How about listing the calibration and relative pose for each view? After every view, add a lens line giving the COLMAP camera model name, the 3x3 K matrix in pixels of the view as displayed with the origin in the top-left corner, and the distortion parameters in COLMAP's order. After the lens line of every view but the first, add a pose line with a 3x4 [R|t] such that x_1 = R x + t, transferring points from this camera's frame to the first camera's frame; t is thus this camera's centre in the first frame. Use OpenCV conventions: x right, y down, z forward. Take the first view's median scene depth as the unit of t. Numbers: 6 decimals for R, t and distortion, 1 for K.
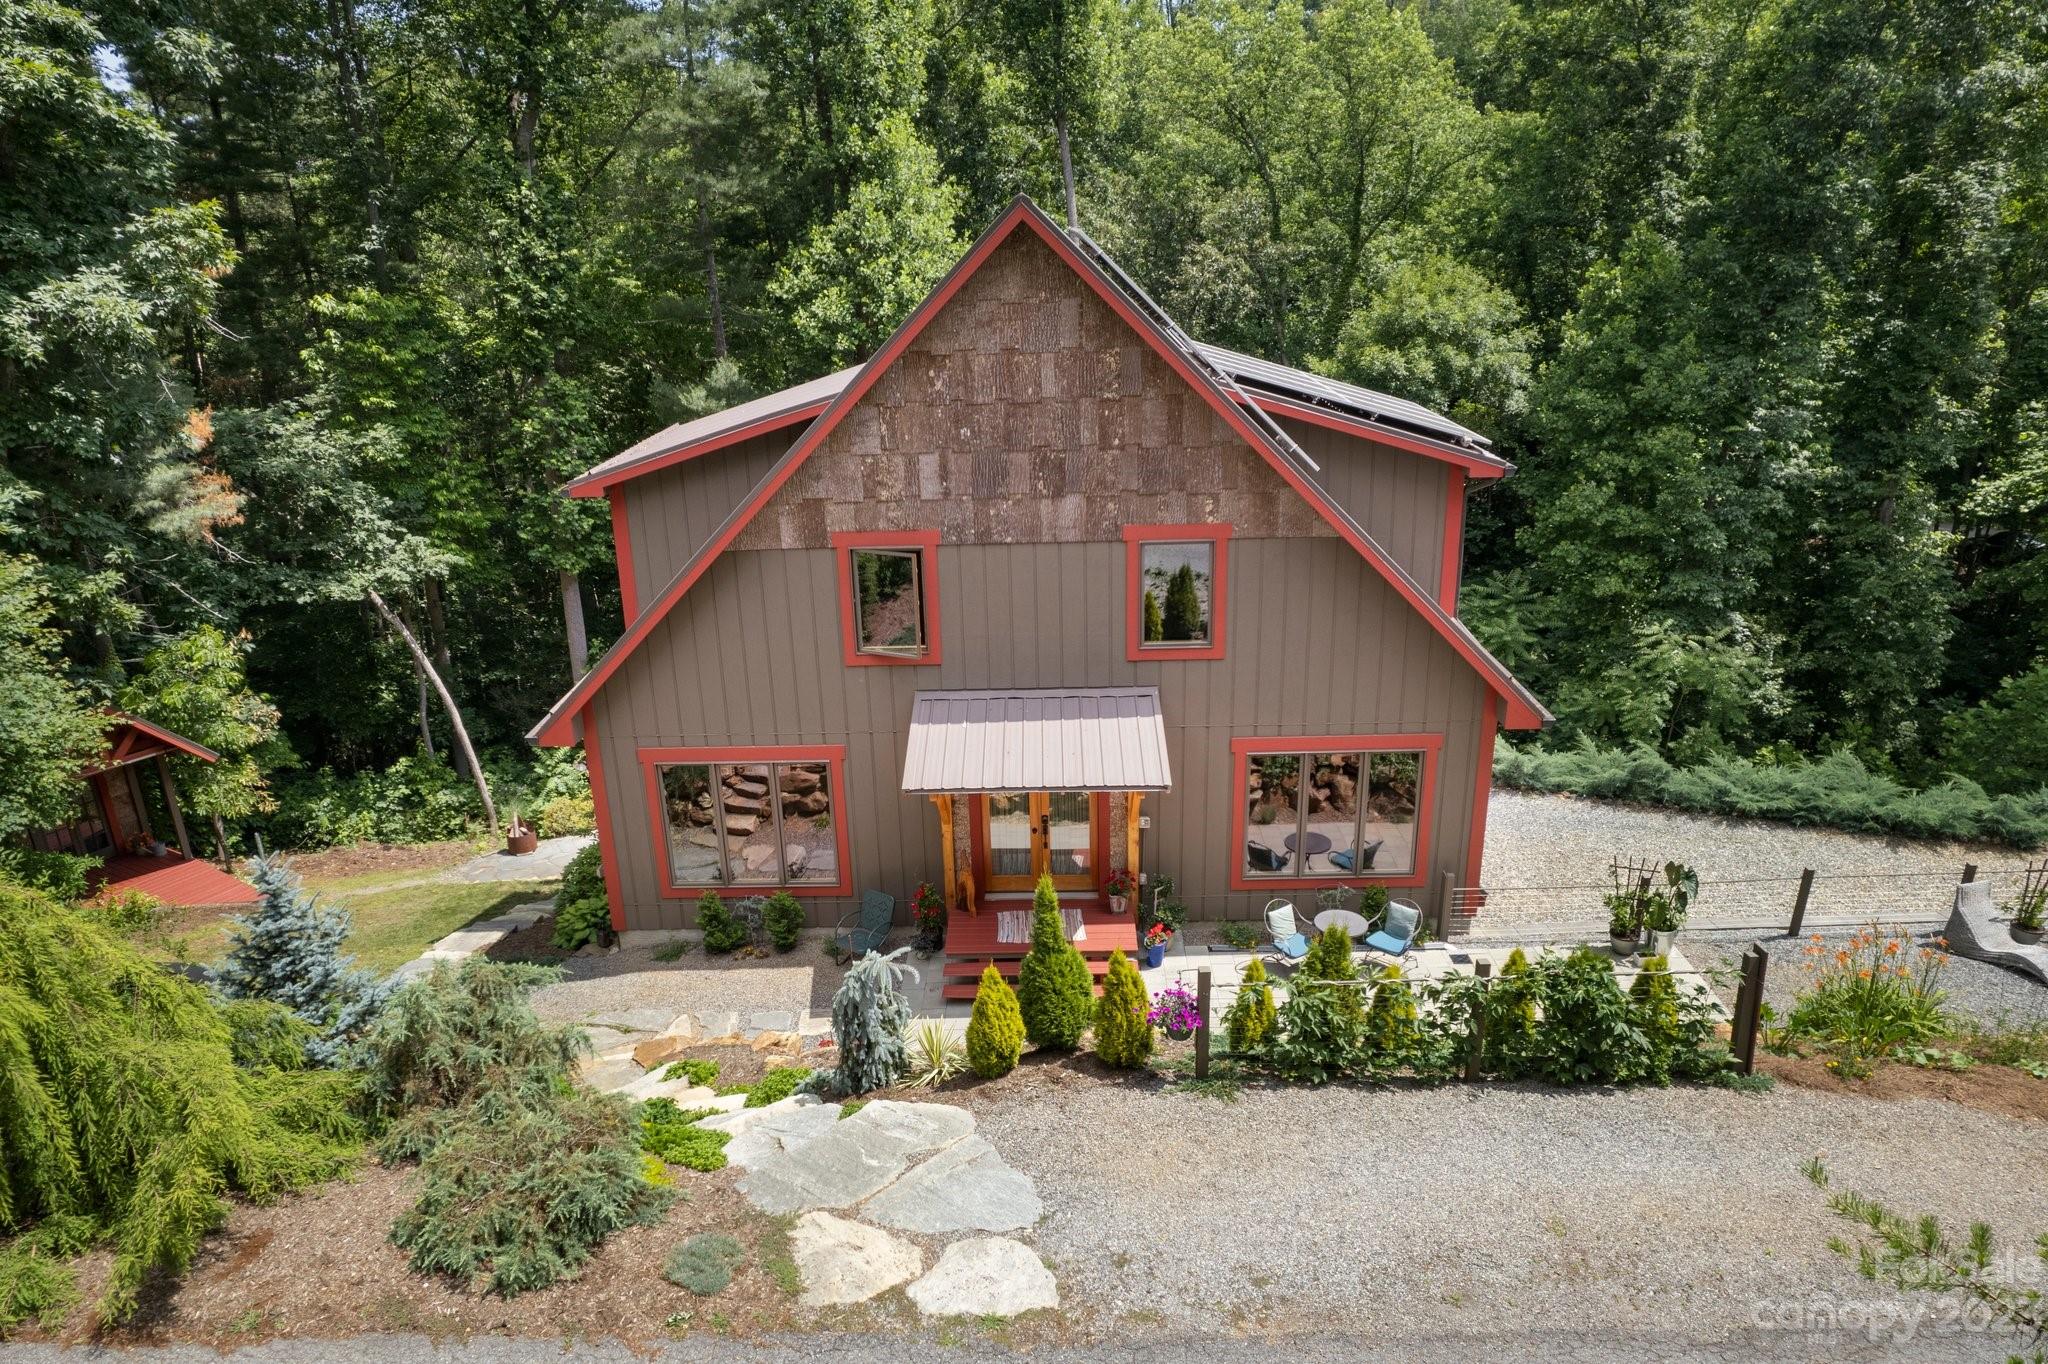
lens RADIAL K [[1294.3, 0, 1024.0], [0, 1294.3, 682.0], [0, 0, 1]] dist [-0.033989, -0.000570]
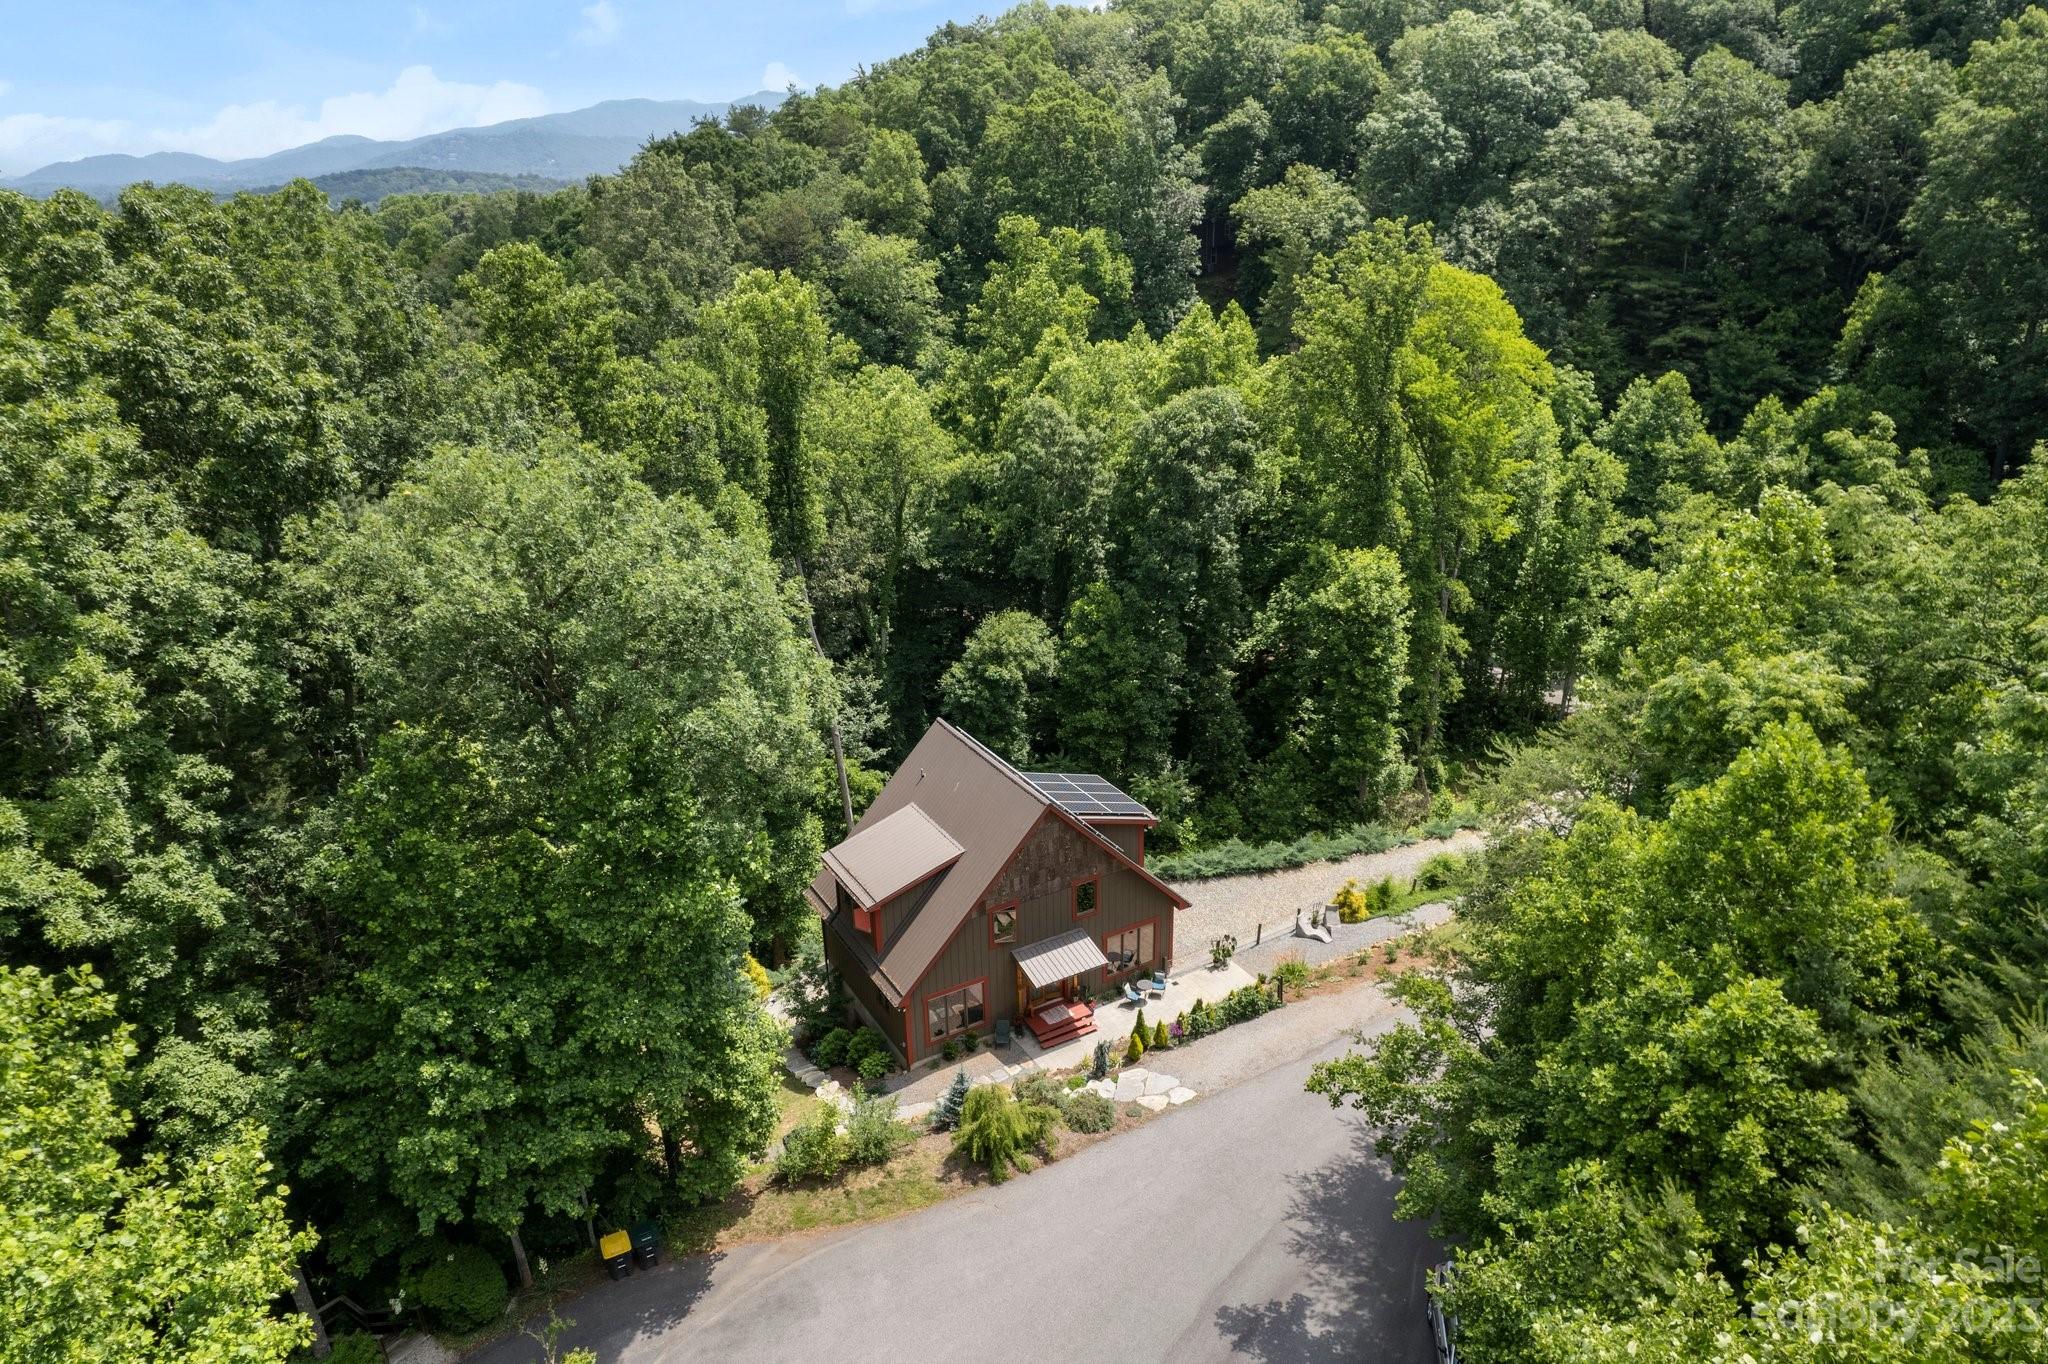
lens RADIAL K [[1294.3, 0, 1024.0], [0, 1294.3, 682.0], [0, 0, 1]] dist [-0.033989, -0.000570]
pose [[0.860294, -0.186012, 0.474652, -1.380517], [0.172089, 0.982367, 0.073073, -0.828874], [-0.479875, 0.018818, 0.877135, -1.643895]]
